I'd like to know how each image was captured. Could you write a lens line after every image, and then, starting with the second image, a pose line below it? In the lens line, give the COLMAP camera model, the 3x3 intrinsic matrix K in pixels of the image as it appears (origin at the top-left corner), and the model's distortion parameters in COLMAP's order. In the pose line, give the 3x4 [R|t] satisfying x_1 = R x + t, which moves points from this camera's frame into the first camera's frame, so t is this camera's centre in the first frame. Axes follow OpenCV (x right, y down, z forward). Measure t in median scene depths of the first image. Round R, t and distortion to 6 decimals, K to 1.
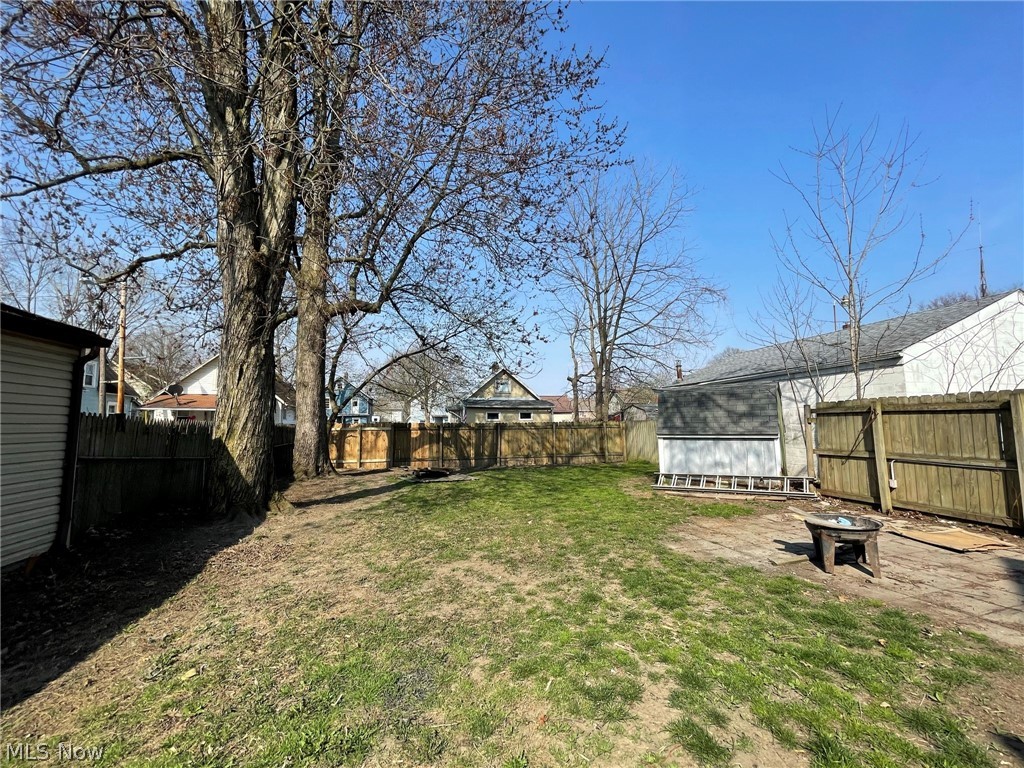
lens RADIAL K [[413.9, 0, 513.0], [0, 413.9, 382.5], [0, 0, 1]] dist [-0.000833, 0.001074]
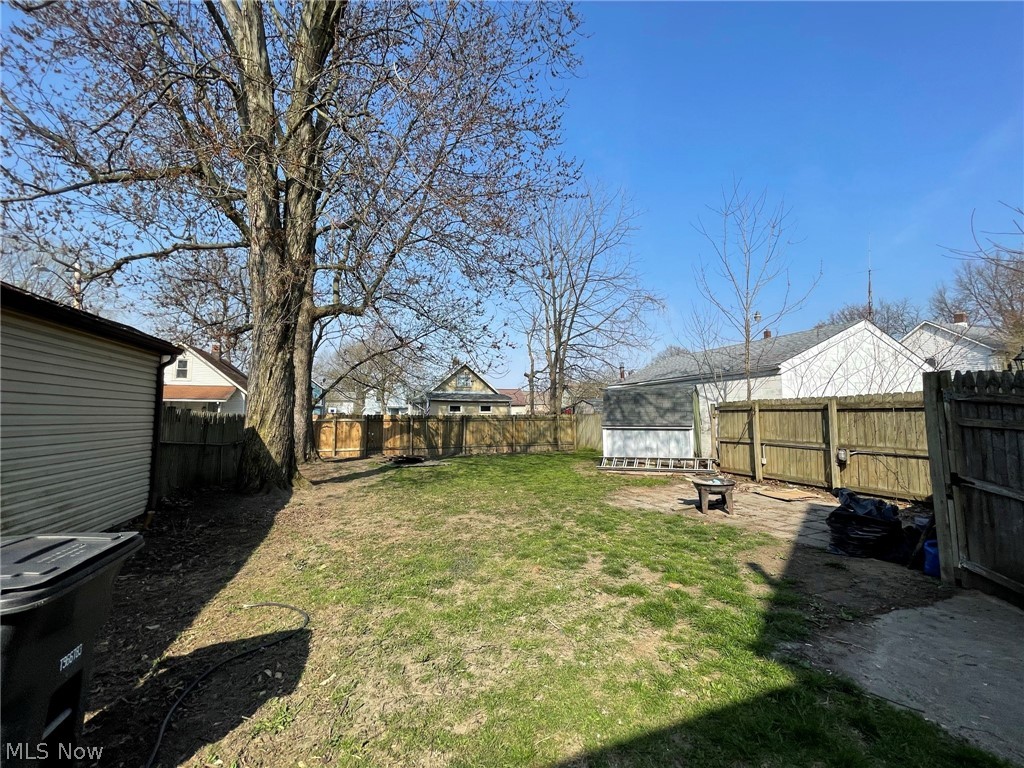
lens RADIAL K [[413.9, 0, 511.5], [0, 413.9, 384.8], [0, 0, 1]] dist [-0.000833, 0.001074]
pose [[0.993582, 0.014415, 0.112192, -0.078016], [-0.017215, 0.999563, 0.024027, -0.027832], [-0.111796, -0.025804, 0.993396, -0.247480]]
